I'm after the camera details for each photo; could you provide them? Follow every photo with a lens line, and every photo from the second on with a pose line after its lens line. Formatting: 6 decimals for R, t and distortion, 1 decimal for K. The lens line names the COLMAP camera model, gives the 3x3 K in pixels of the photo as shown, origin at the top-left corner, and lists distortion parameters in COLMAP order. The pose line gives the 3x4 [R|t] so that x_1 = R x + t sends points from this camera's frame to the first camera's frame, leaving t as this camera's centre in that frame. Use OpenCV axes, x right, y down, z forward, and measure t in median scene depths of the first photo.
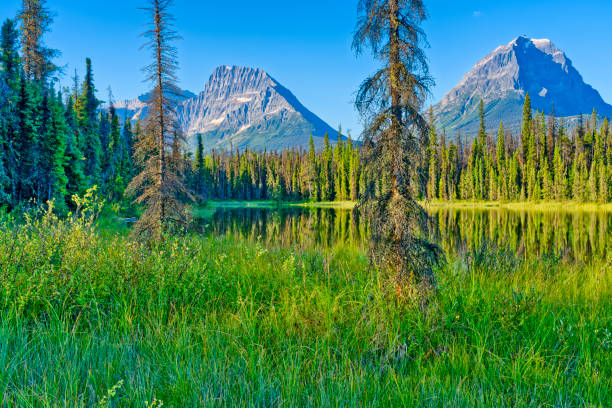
lens RADIAL K [[730.5, 0, 306.0], [0, 730.5, 204.0], [0, 0, 1]] dist [0.096825, 0.014068]
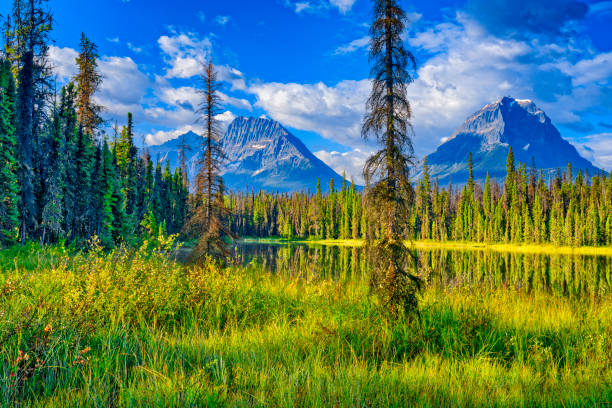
lens RADIAL K [[730.5, 0, 306.0], [0, 730.5, 204.0], [0, 0, 1]] dist [0.096825, 0.014068]
pose [[0.999777, 0.021131, 0.000343, -0.011897], [-0.021090, 0.998635, -0.047795, -0.003455], [-0.001353, 0.047777, 0.998857, -0.120008]]
